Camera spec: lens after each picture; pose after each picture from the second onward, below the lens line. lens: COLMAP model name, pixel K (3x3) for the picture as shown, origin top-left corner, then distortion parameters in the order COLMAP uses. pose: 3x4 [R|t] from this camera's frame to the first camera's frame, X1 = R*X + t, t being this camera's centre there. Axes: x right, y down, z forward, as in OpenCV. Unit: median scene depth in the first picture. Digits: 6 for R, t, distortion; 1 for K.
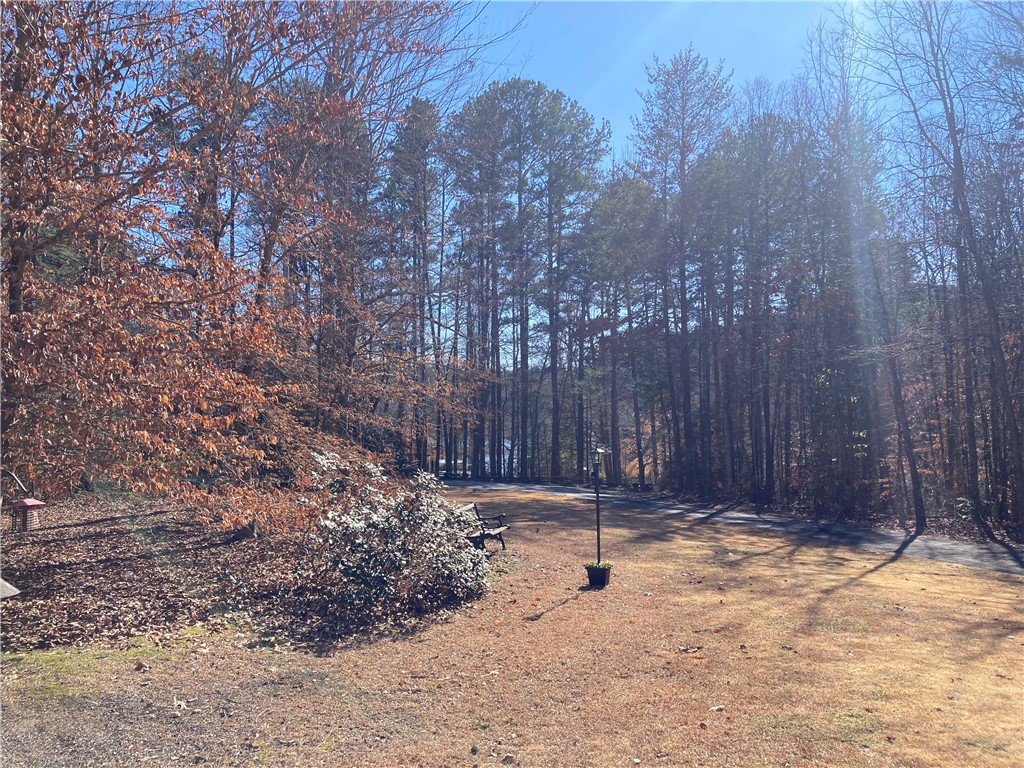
lens RADIAL K [[826.0, 0, 500.4], [0, 826.0, 378.8], [0, 0, 1]] dist [-0.001489, 0.003030]
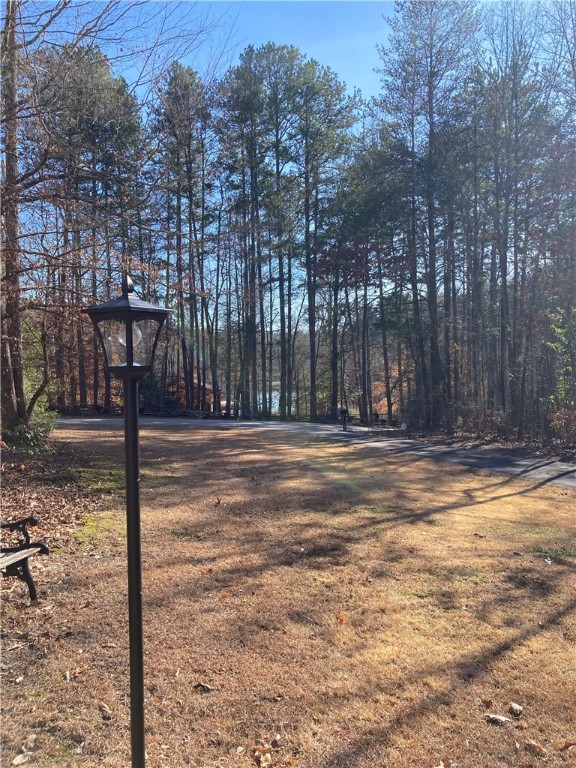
lens RADIAL K [[531.7, 0, 288.0], [0, 531.7, 384.0], [0, 0, 1]] dist [-0.001132, -0.001328]
pose [[0.999694, -0.008013, -0.023413, 0.051276], [0.009310, 0.998397, 0.055819, 0.038406], [0.022928, -0.056020, 0.998166, 0.281670]]
